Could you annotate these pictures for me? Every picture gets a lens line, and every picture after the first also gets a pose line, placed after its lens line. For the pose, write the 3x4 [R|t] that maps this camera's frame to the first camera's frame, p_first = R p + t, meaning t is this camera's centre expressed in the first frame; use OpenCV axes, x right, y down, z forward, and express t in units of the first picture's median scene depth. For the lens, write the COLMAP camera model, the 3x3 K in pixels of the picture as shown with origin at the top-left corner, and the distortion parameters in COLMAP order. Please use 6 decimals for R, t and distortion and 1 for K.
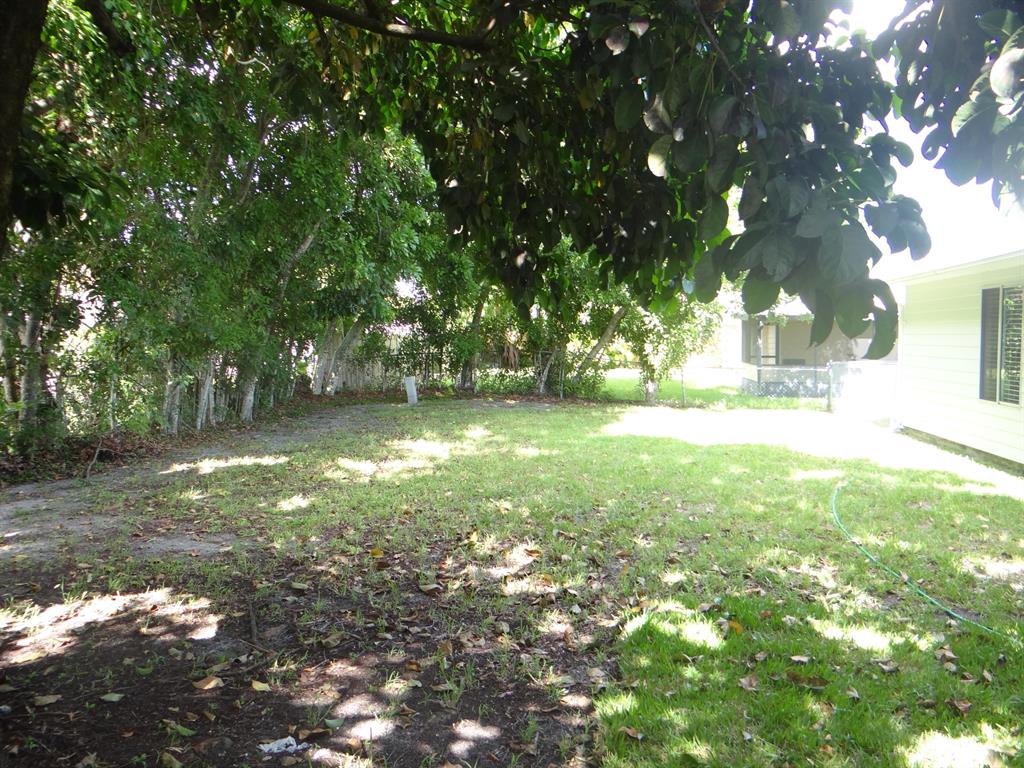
lens RADIAL K [[833.4, 0, 510.0], [0, 833.4, 397.6], [0, 0, 1]] dist [0.008785, -0.005242]
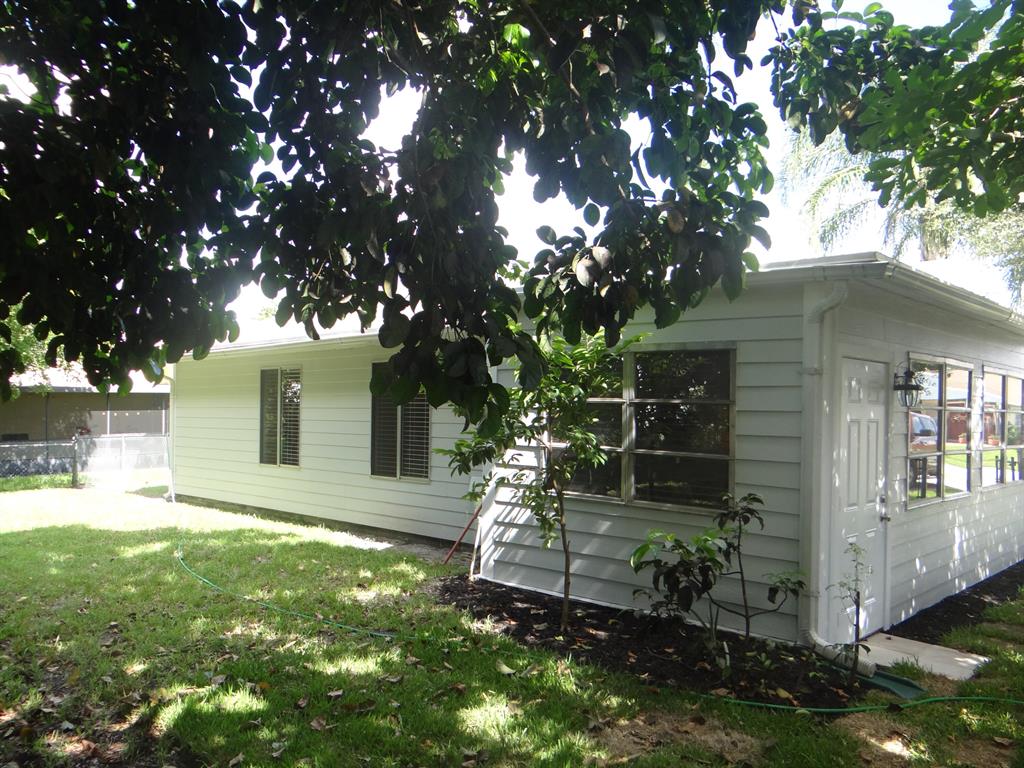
lens RADIAL K [[833.4, 0, 510.0], [0, 833.4, 397.6], [0, 0, 1]] dist [0.008785, -0.005242]
pose [[0.598716, -0.000399, 0.800961, -0.264387], [0.066706, 0.996551, -0.049366, -0.015758], [-0.798179, 0.082985, 0.596677, 0.043697]]
